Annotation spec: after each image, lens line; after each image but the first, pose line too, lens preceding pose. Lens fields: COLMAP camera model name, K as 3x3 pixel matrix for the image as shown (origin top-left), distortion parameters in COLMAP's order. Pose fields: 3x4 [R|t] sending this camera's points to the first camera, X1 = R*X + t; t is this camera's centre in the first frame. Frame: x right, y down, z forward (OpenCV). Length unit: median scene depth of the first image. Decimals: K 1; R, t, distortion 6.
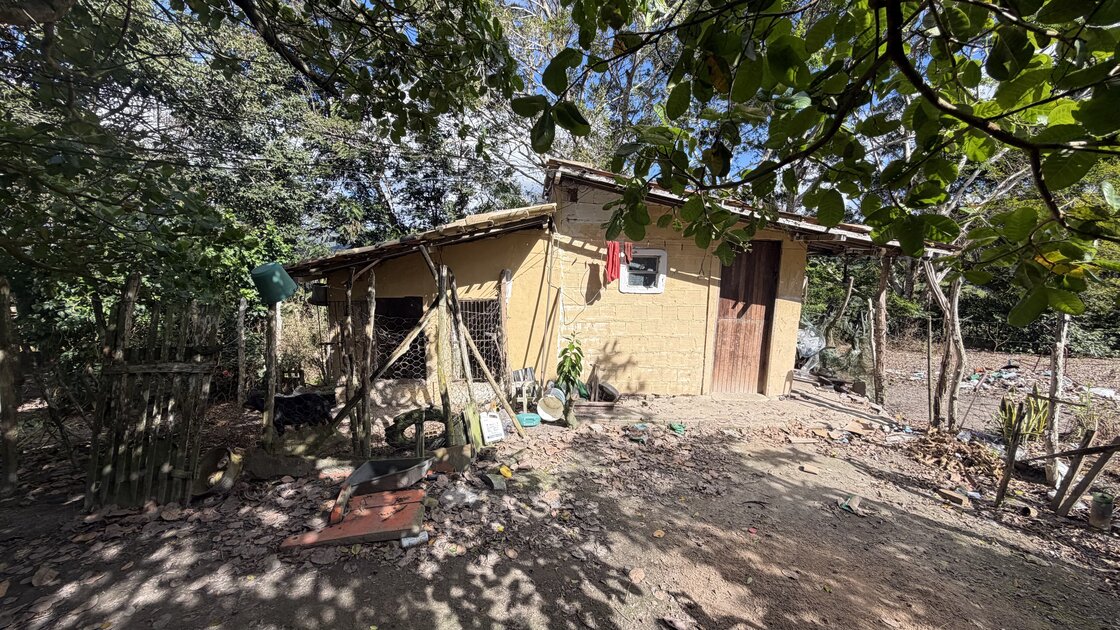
lens RADIAL K [[442.2, 0, 563.0], [0, 442.2, 315.5], [0, 0, 1]] dist [-0.001150, -0.000488]
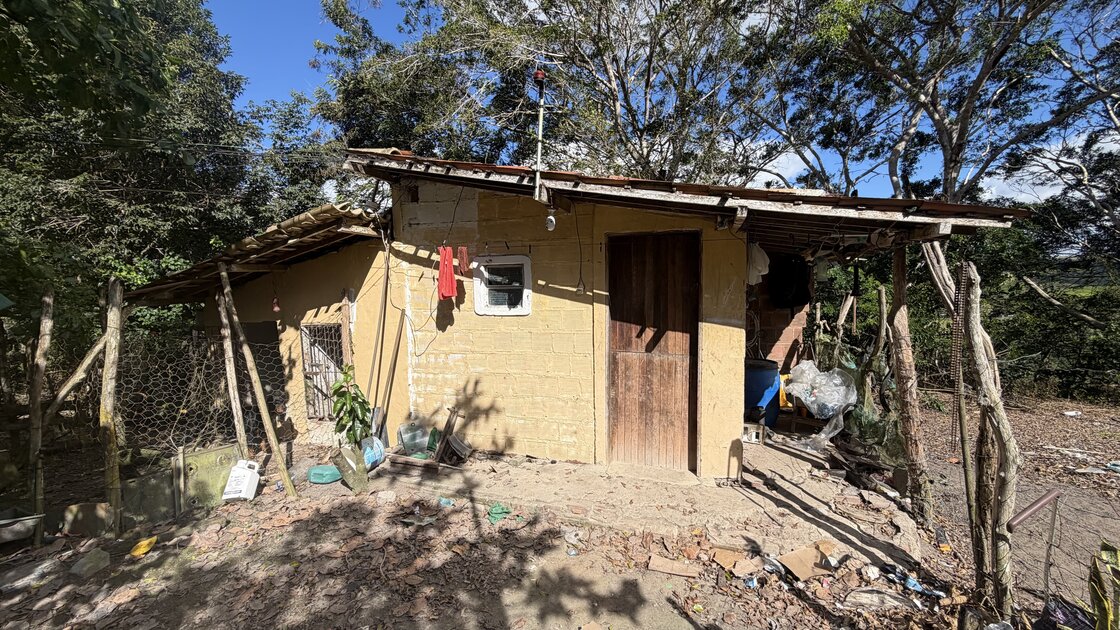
lens RADIAL K [[442.2, 0, 558.6], [0, 442.2, 316.6], [0, 0, 1]] dist [-0.001150, -0.000488]
pose [[0.935917, -0.009107, -0.352102, 0.521391], [-0.016405, 0.997454, -0.069405, 0.001319], [0.351837, 0.070734, 0.933385, 0.338567]]
